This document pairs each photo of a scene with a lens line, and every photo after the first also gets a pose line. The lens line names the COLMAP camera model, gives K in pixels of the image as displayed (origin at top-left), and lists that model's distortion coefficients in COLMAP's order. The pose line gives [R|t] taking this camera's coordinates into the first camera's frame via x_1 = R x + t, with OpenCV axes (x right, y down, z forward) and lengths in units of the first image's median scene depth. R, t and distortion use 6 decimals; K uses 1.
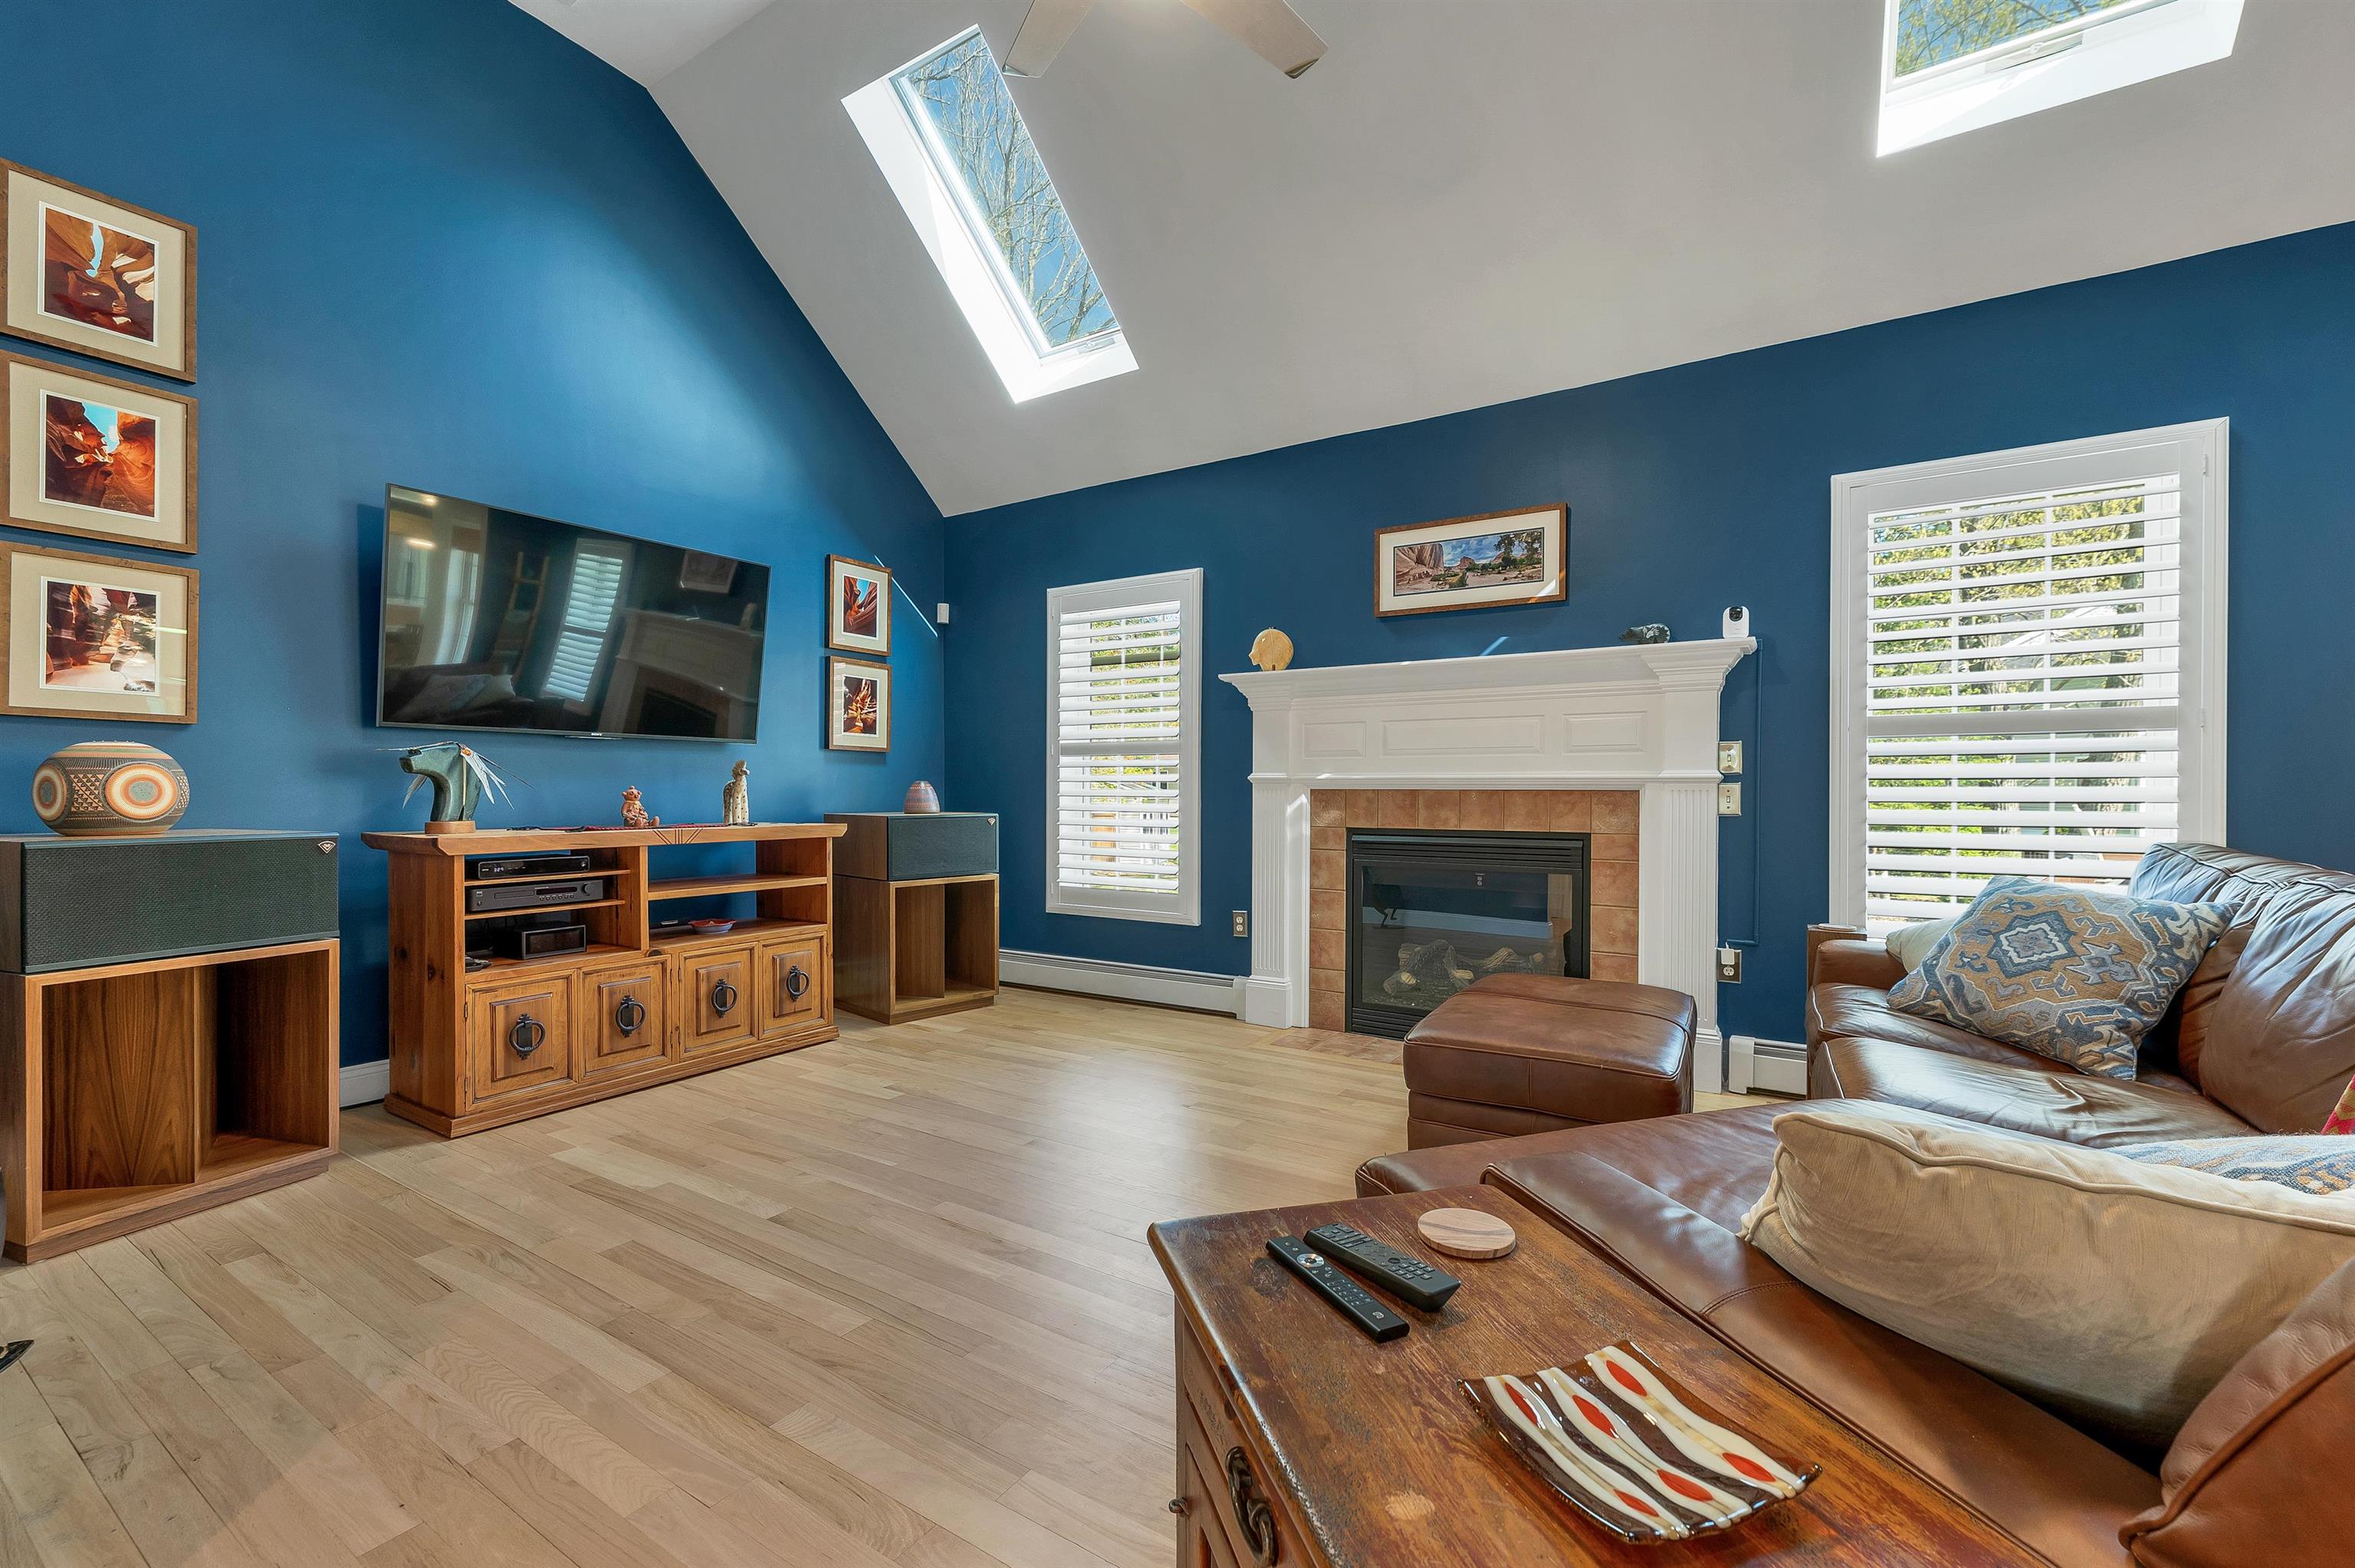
lens RADIAL K [[948.5, 0, 1180.0], [0, 948.5, 798.7], [0, 0, 1]] dist [0.005255, 0.000184]
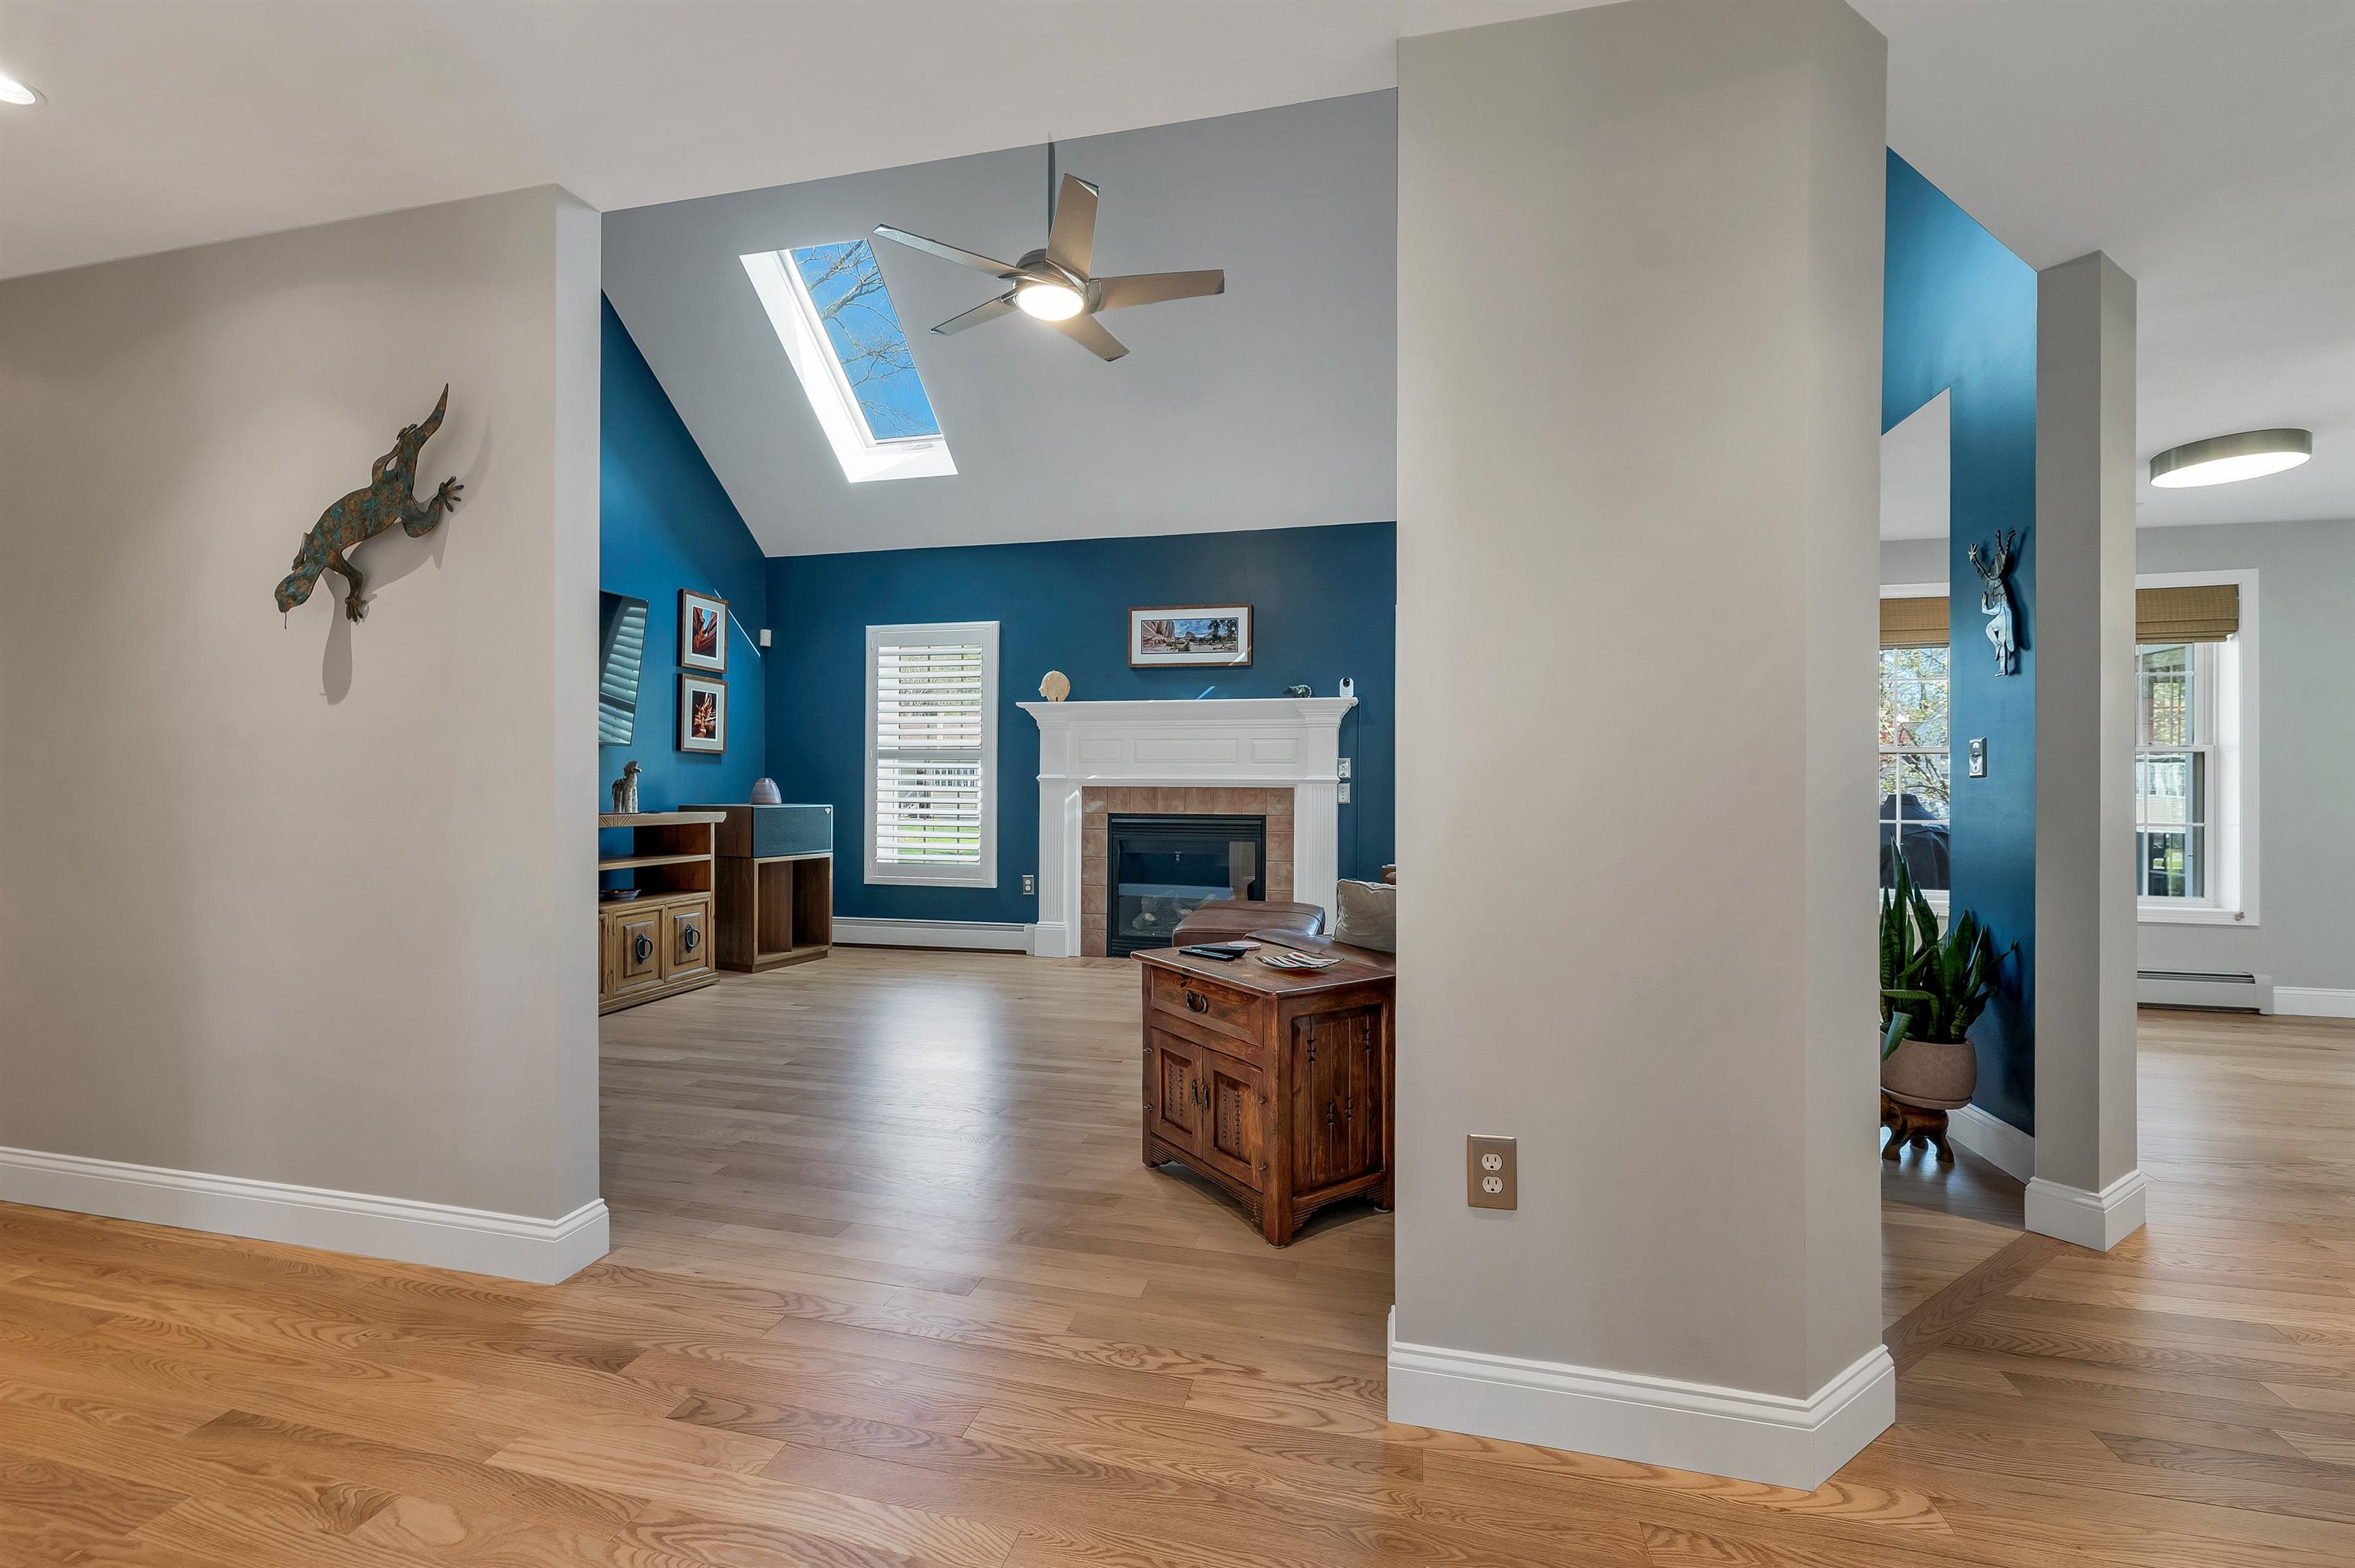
lens RADIAL K [[948.5, 0, 1173.6], [0, 948.5, 786.3], [0, 0, 1]] dist [0.005255, 0.000184]
pose [[0.946094, 0.004180, 0.323866, -0.189822], [-0.000960, 0.999949, -0.010102, 0.004039], [-0.323892, 0.009246, 0.946049, -0.374264]]
